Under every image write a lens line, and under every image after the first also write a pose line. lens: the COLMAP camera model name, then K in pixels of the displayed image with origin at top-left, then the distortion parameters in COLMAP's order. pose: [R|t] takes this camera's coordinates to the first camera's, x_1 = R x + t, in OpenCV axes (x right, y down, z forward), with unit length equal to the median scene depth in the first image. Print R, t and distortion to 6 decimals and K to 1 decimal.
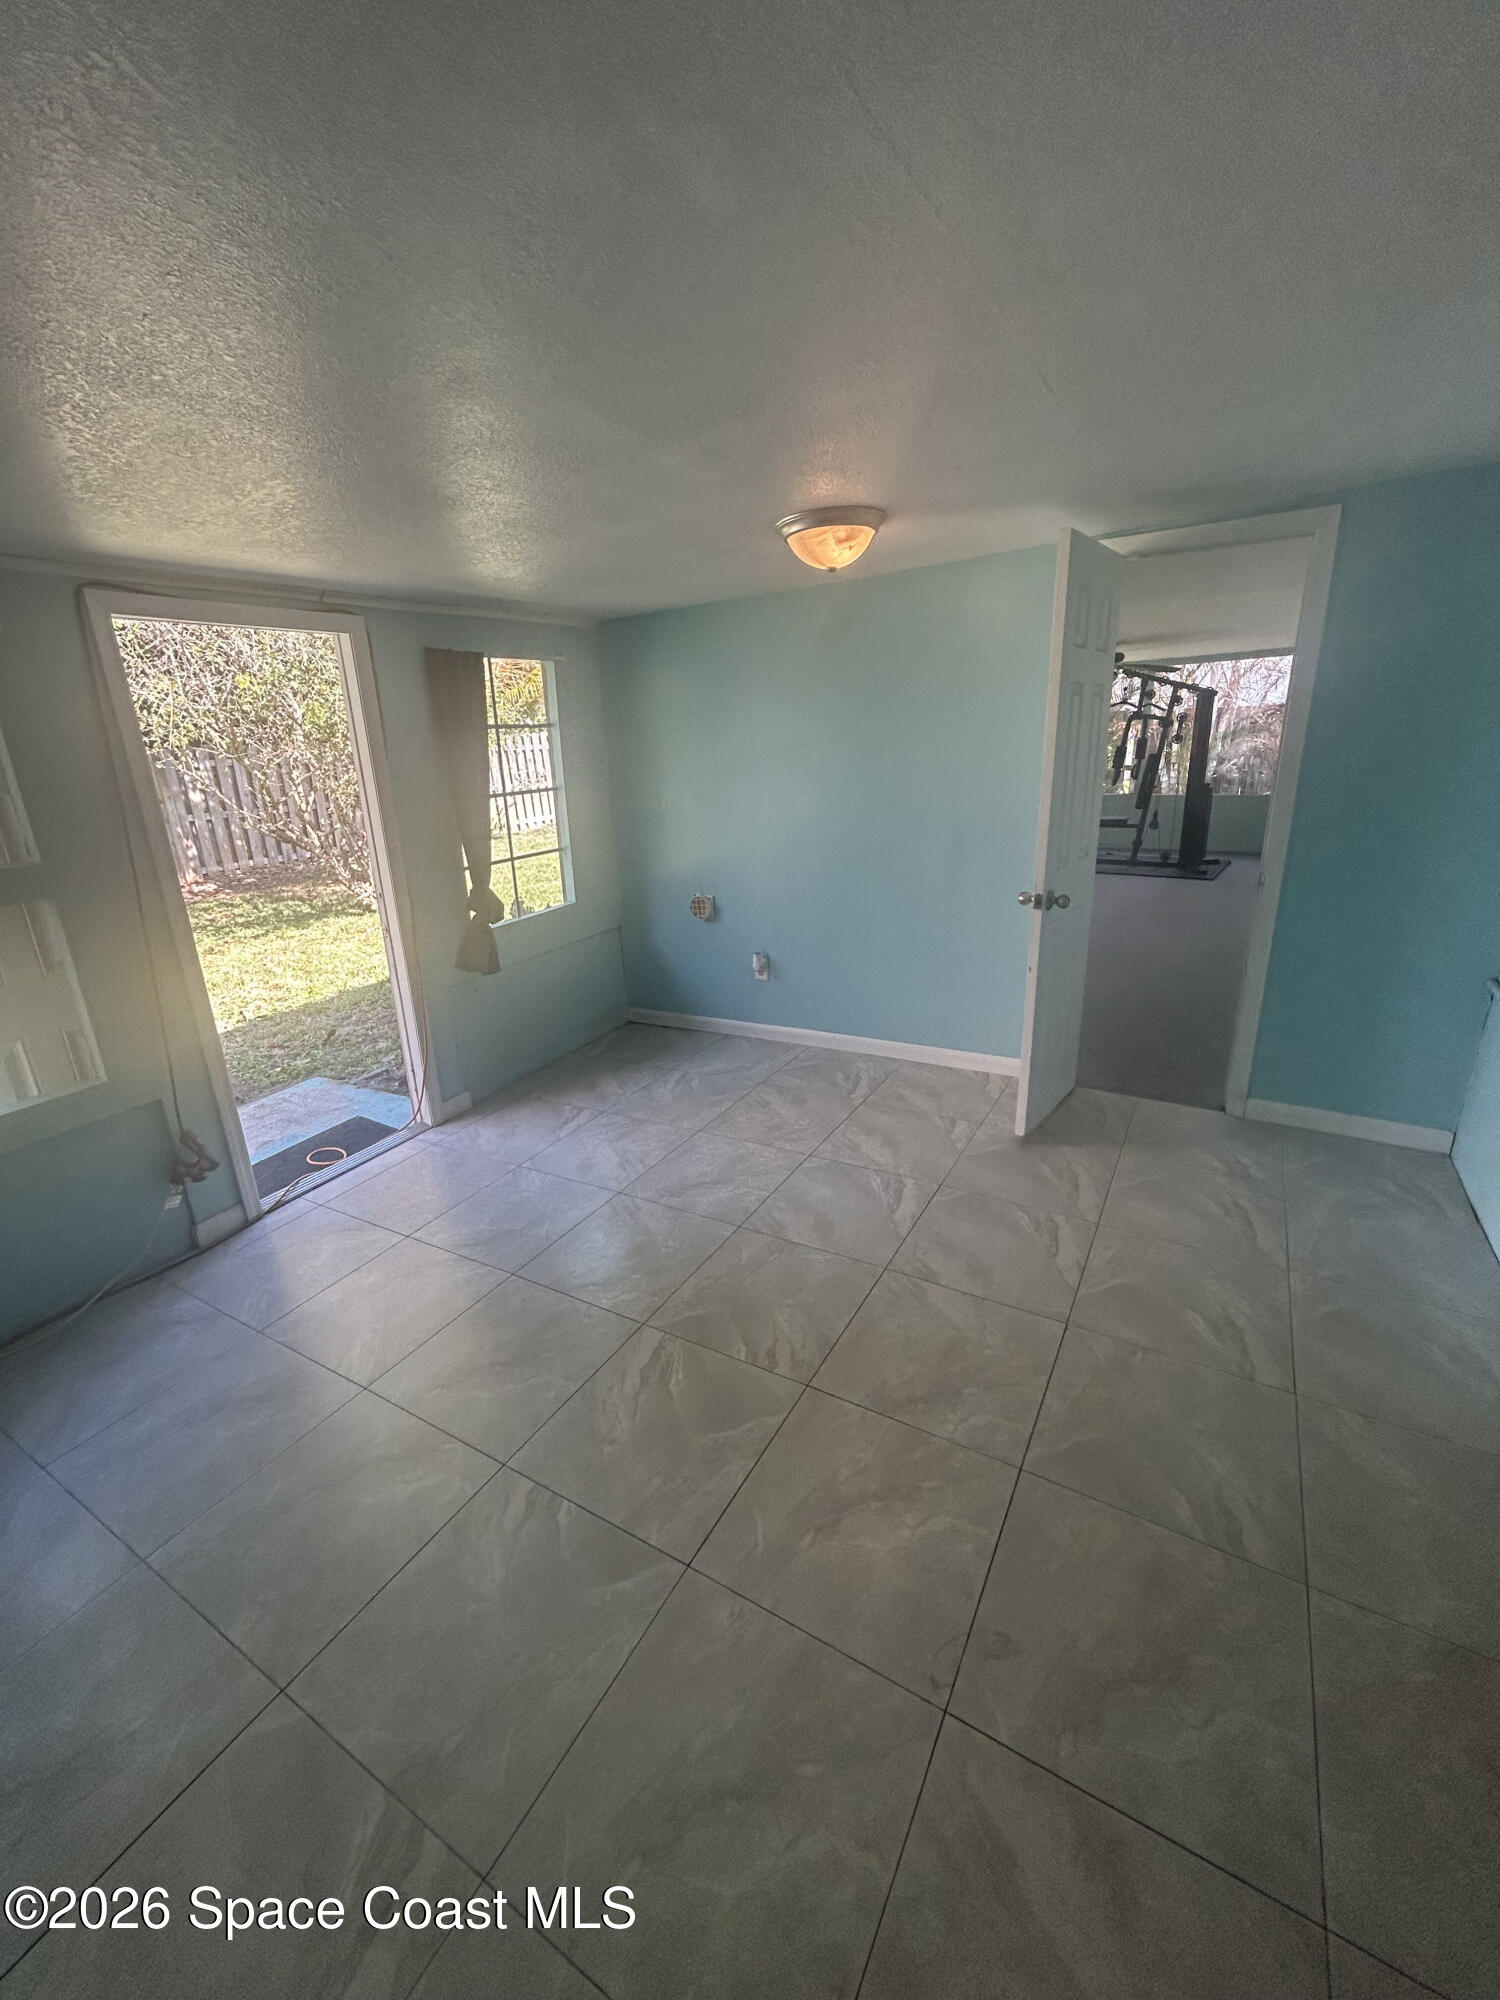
lens RADIAL K [[809.0, 0, 750.0], [0, 809.0, 1000.0], [0, 0, 1]] dist [-0.001380, -0.000075]
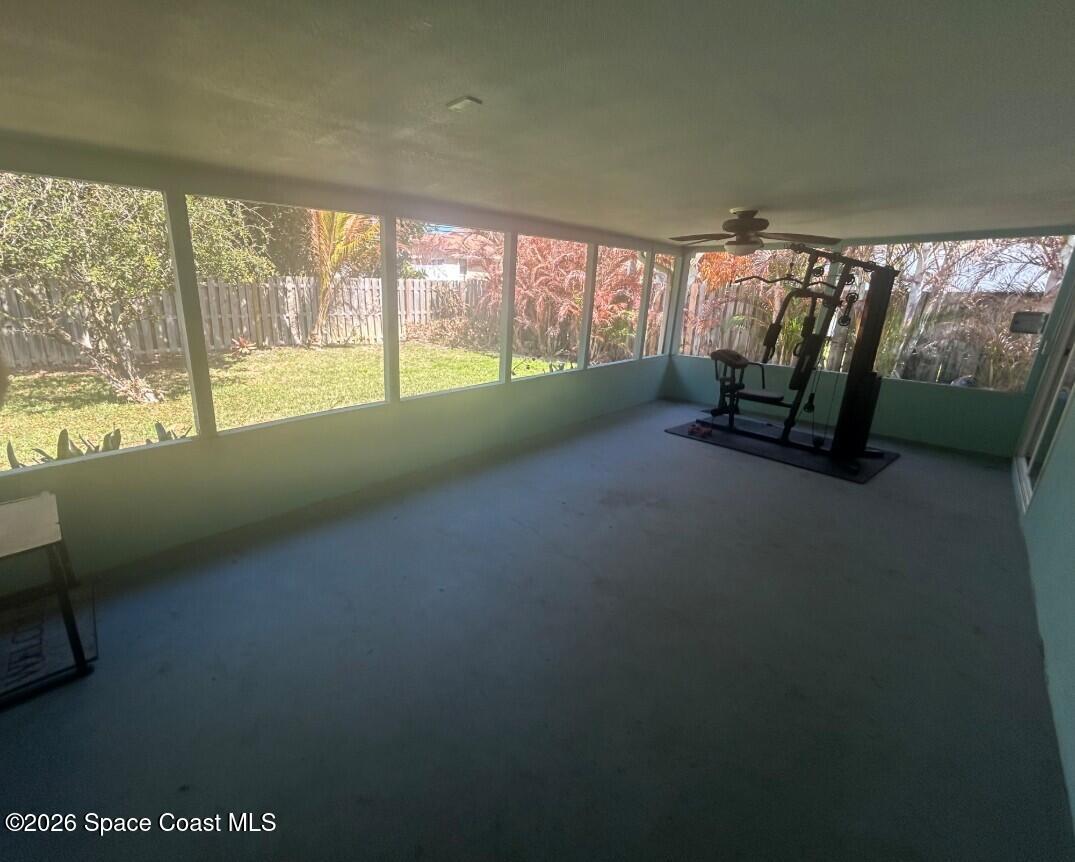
lens RADIAL K [[454.4, 0, 537.0], [0, 454.4, 420.0], [0, 0, 1]] dist [0.000743, -0.000015]
pose [[0.969440, 0.126613, -0.210130, 0.305374], [-0.133928, 0.990771, -0.020898, -0.148995], [0.205545, 0.048402, 0.977450, 0.417848]]
